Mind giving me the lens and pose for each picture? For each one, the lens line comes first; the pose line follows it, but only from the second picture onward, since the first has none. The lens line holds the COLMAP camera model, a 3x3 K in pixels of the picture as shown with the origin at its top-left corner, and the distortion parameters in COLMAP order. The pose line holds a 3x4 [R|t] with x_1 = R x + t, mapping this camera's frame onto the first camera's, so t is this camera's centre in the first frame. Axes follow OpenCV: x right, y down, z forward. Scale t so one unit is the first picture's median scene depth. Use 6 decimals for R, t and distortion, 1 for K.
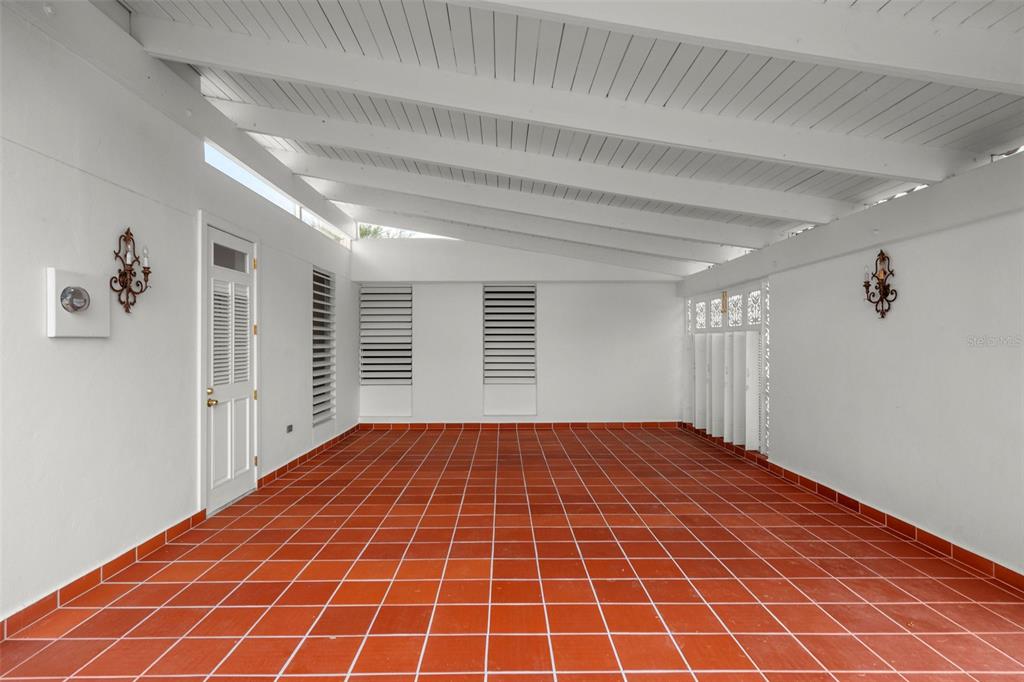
lens RADIAL K [[530.9, 0, 512.2], [0, 530.9, 340.9], [0, 0, 1]] dist [0.000617, 0.000025]
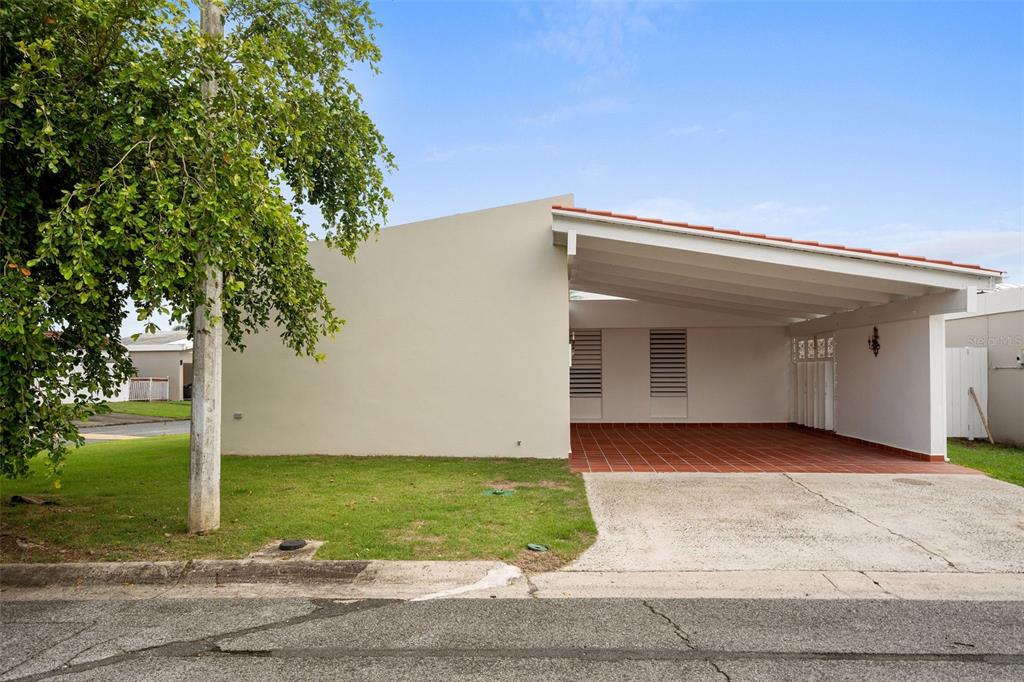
lens RADIAL K [[707.7, 0, 508.7], [0, 707.7, 370.4], [0, 0, 1]] dist [0.001020, -0.000290]
pose [[0.996208, -0.003621, -0.086927, -0.288048], [0.003984, 0.999984, 0.004002, -0.001075], [0.086911, -0.004333, 0.996207, -1.035659]]
